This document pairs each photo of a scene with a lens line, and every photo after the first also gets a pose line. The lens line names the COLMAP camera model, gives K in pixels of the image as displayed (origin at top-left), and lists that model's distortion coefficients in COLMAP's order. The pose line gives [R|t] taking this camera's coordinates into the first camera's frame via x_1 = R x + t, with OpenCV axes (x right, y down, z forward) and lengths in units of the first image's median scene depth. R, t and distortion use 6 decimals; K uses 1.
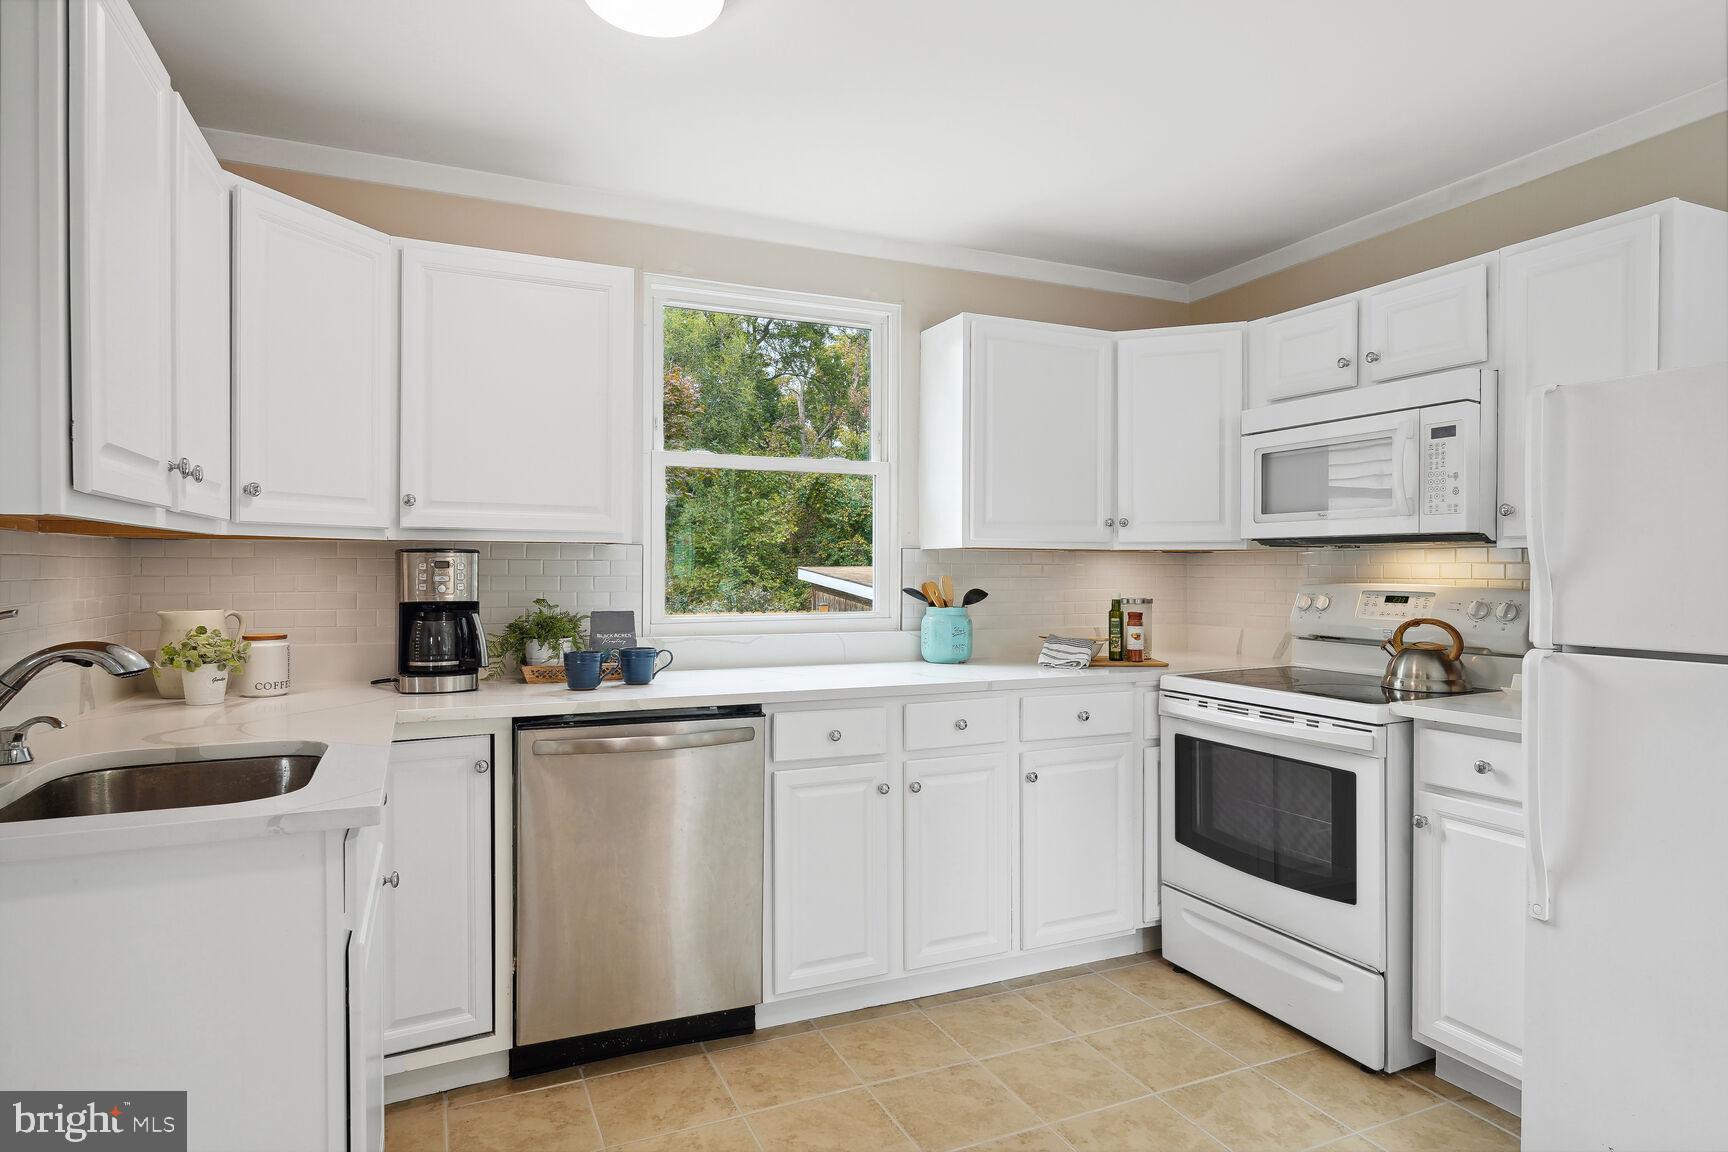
lens RADIAL K [[969.1, 0, 865.0], [0, 969.1, 571.5], [0, 0, 1]] dist [-0.006158, 0.000120]
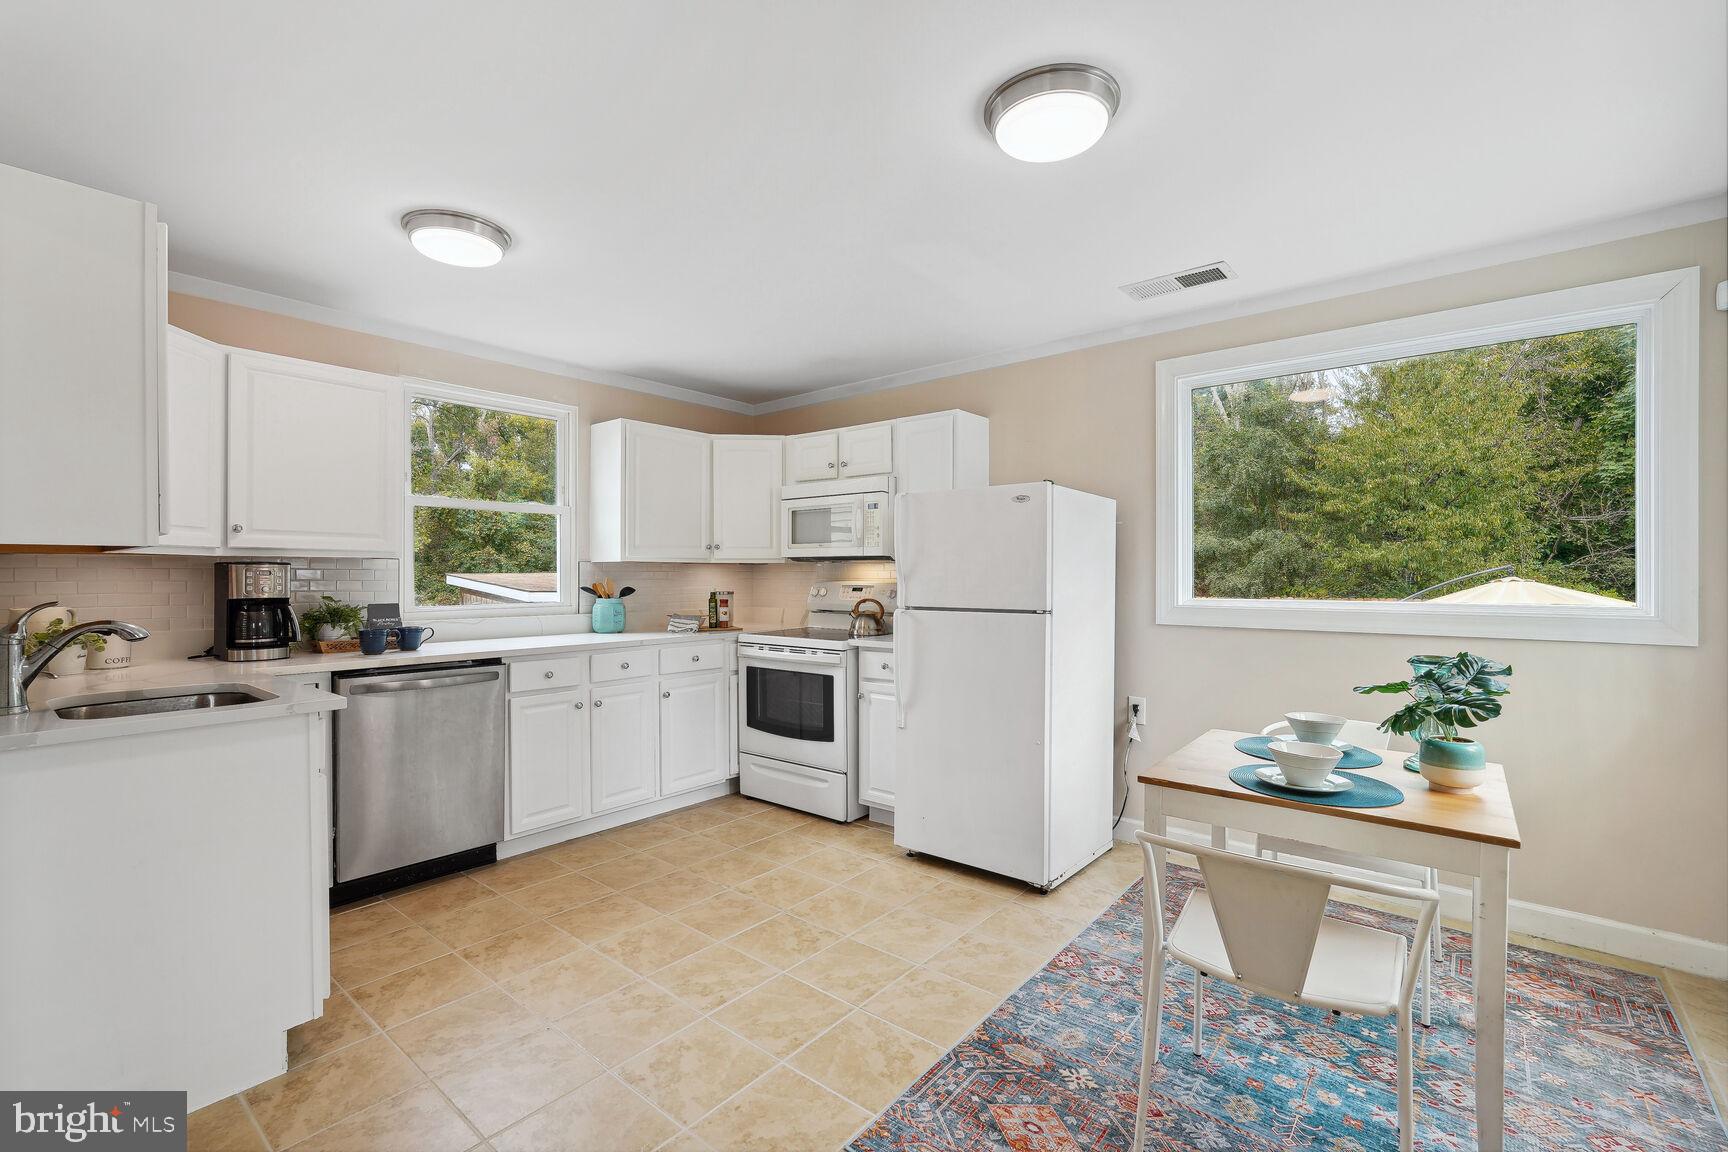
lens RADIAL K [[771.7, 0, 864.0], [0, 771.7, 576.0], [0, 0, 1]] dist [-0.001087, -0.000084]
pose [[0.896918, -0.004346, 0.442175, -0.124679], [0.004681, 0.999989, 0.000335, 0.001471], [-0.442172, 0.001769, 0.896929, -0.407912]]
